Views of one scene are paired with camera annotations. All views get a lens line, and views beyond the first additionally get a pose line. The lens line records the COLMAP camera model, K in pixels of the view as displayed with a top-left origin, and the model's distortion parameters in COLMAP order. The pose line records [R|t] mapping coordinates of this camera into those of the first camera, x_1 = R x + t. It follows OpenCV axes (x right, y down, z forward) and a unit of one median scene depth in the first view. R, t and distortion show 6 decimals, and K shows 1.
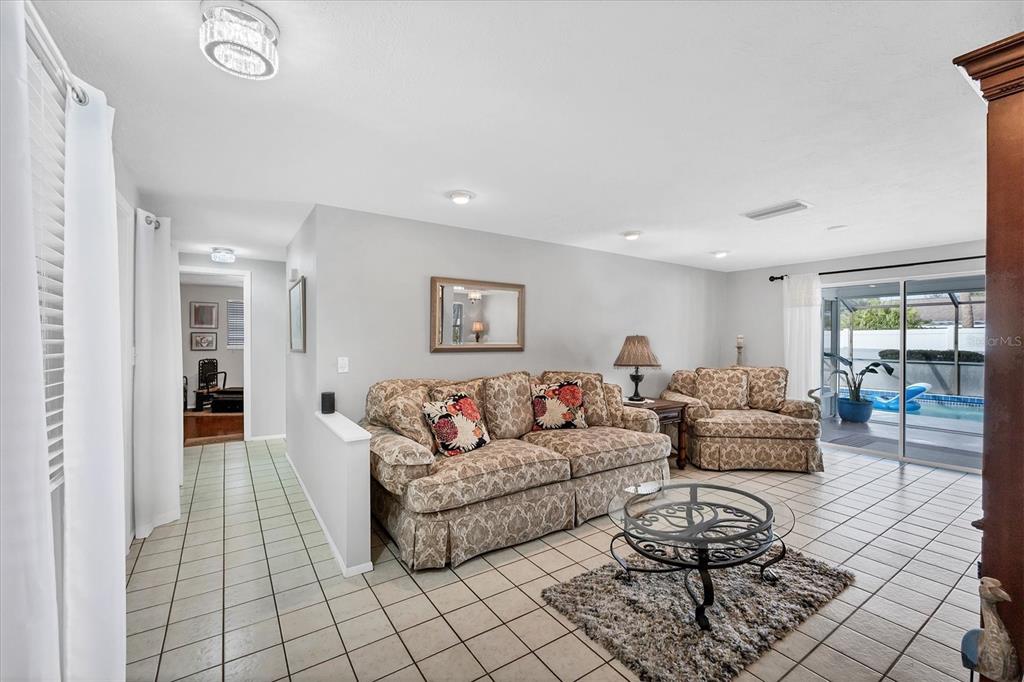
lens RADIAL K [[425.8, 0, 515.2], [0, 425.8, 333.6], [0, 0, 1]] dist [-0.005502, 0.000275]
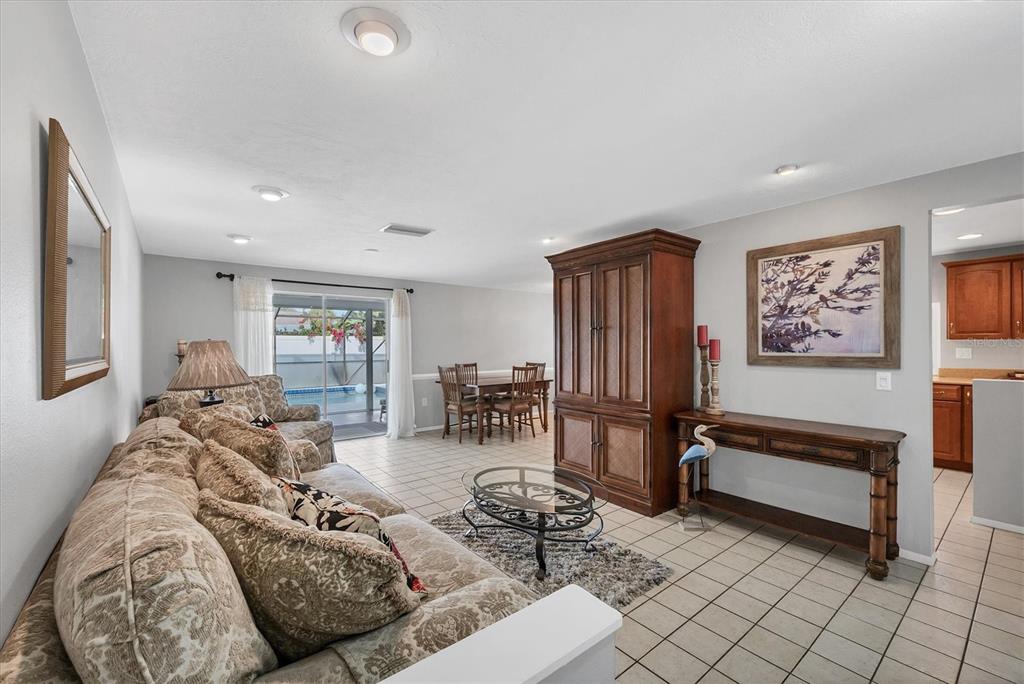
lens RADIAL K [[425.8, 0, 521.4], [0, 425.8, 343.0], [0, 0, 1]] dist [-0.005502, 0.000275]
pose [[-0.080469, -0.000770, 0.996757, -0.493037], [-0.008333, 0.999965, 0.000100, 0.006103], [-0.996722, -0.008298, -0.080472, 0.721204]]
